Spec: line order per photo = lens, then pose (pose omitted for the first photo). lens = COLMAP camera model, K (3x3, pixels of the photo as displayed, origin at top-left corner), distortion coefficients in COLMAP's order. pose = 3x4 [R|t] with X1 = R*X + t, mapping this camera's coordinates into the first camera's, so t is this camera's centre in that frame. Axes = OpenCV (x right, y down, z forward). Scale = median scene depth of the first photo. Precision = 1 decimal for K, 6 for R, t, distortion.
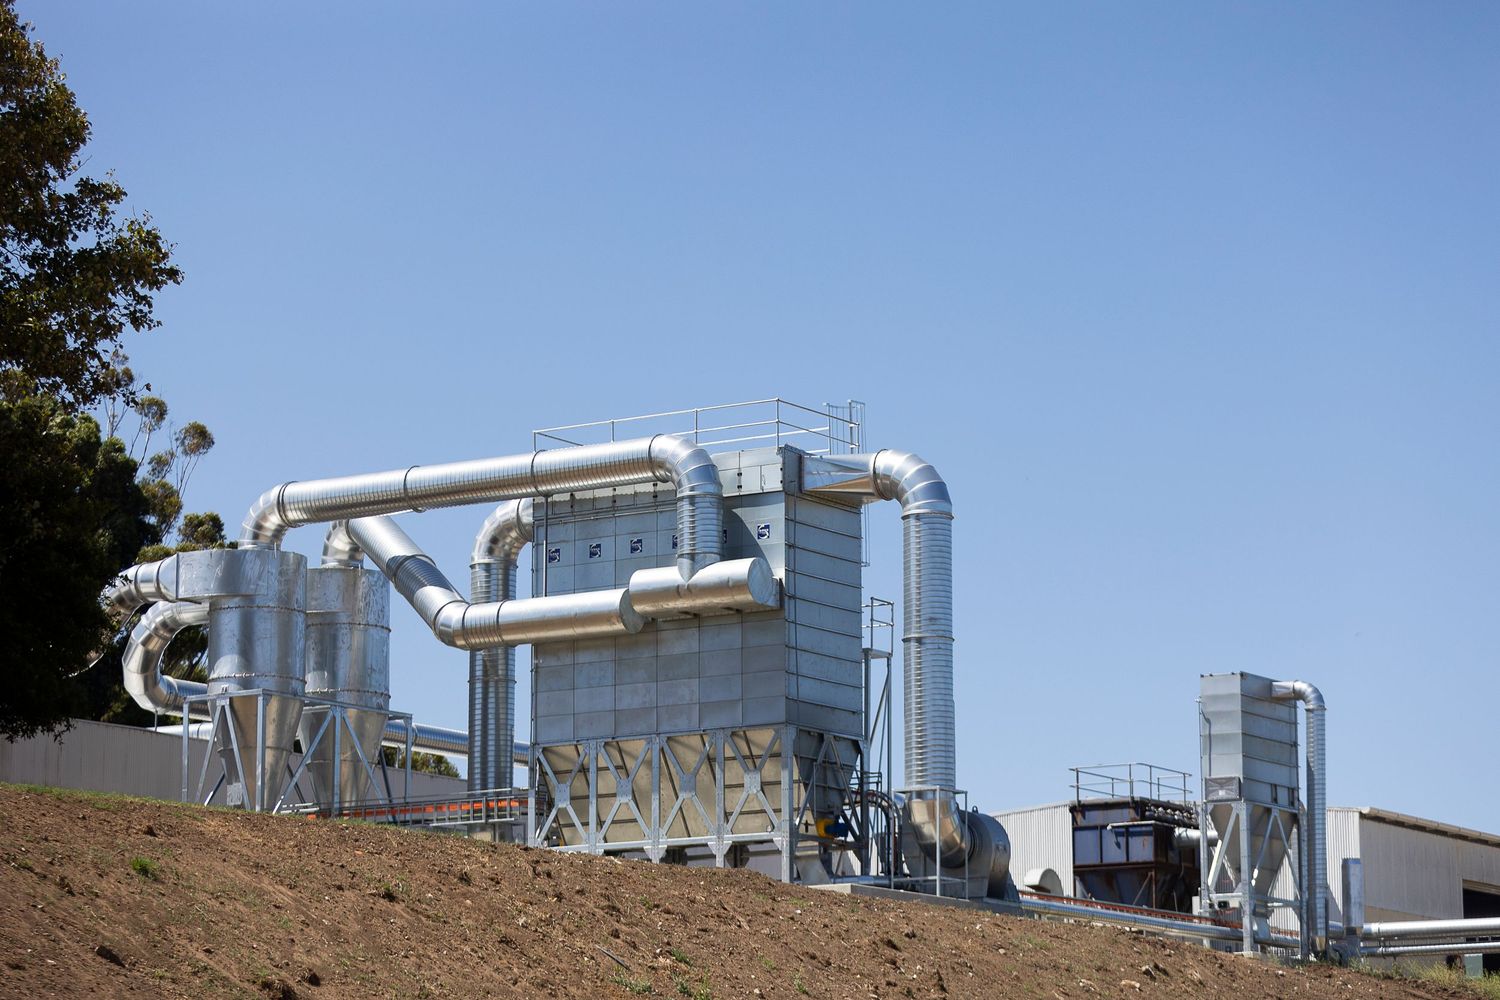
lens RADIAL K [[4303.5, 0, 750.0], [0, 4303.5, 500.0], [0, 0, 1]] dist [0.018776, -0.008462]
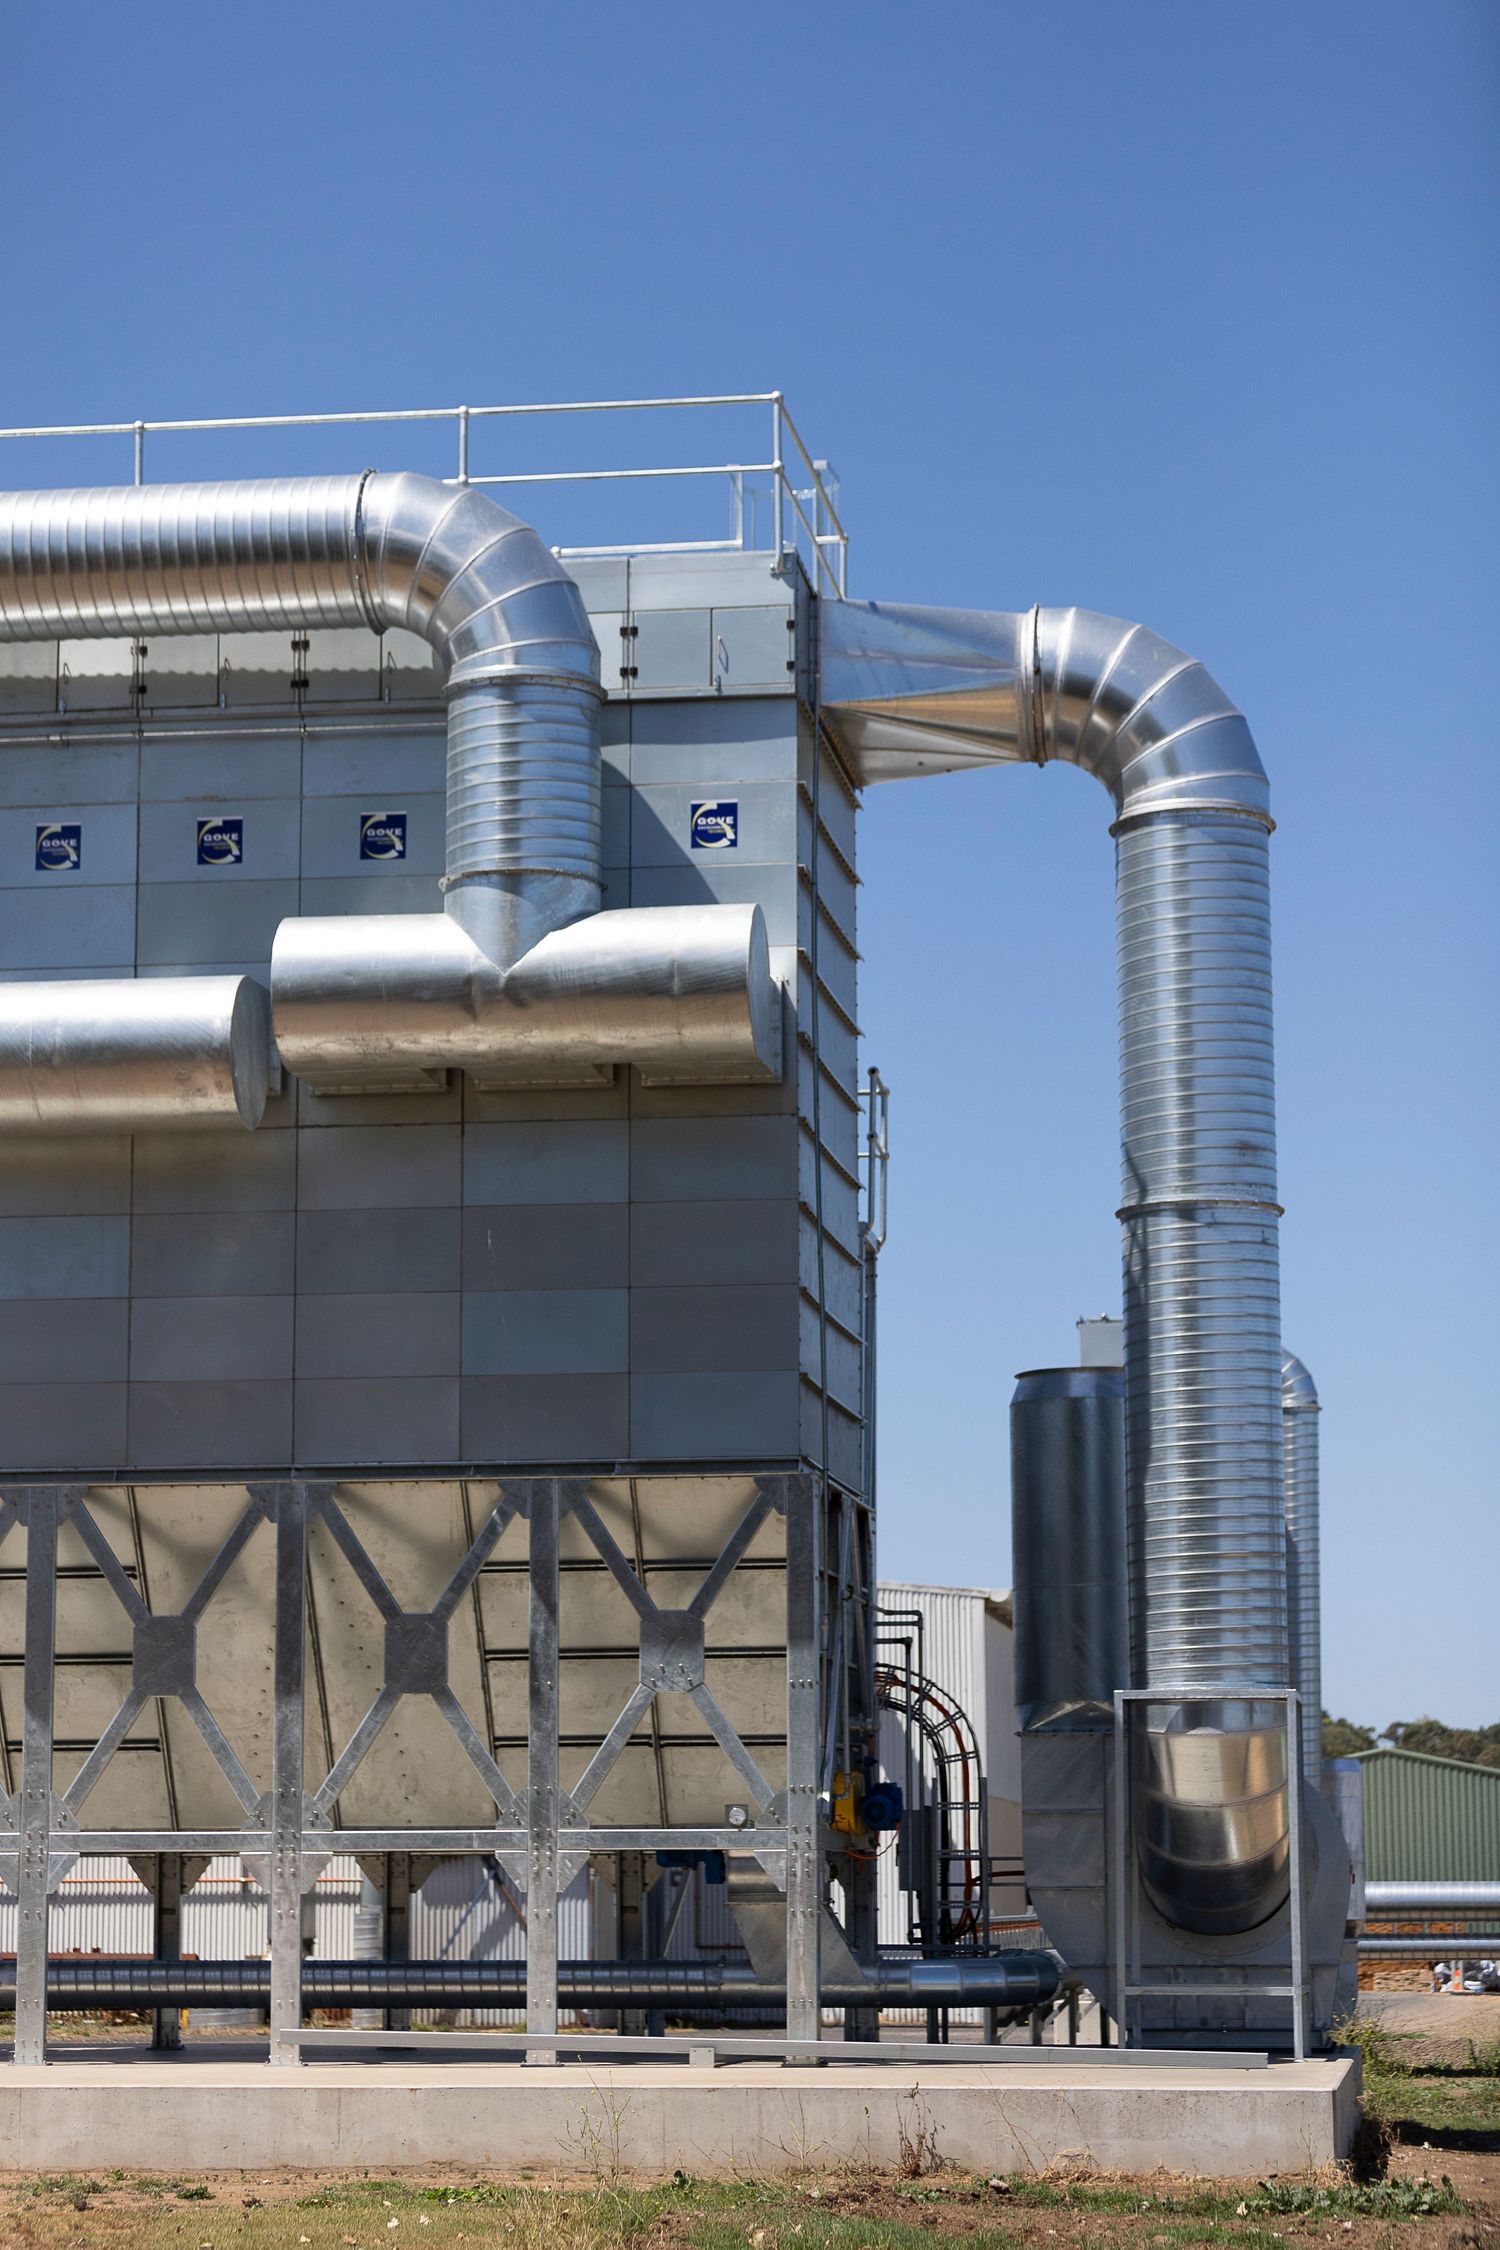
lens RADIAL K [[4443.4, 0, 750.0], [0, 4443.4, 1125.0], [0, 0, 1]] dist [0.080287, 0.099885]
pose [[0.896699, 0.070194, 0.437040, -0.130820], [-0.073146, 0.997270, -0.010095, 0.031573], [-0.436555, -0.022916, 0.899386, 0.714970]]
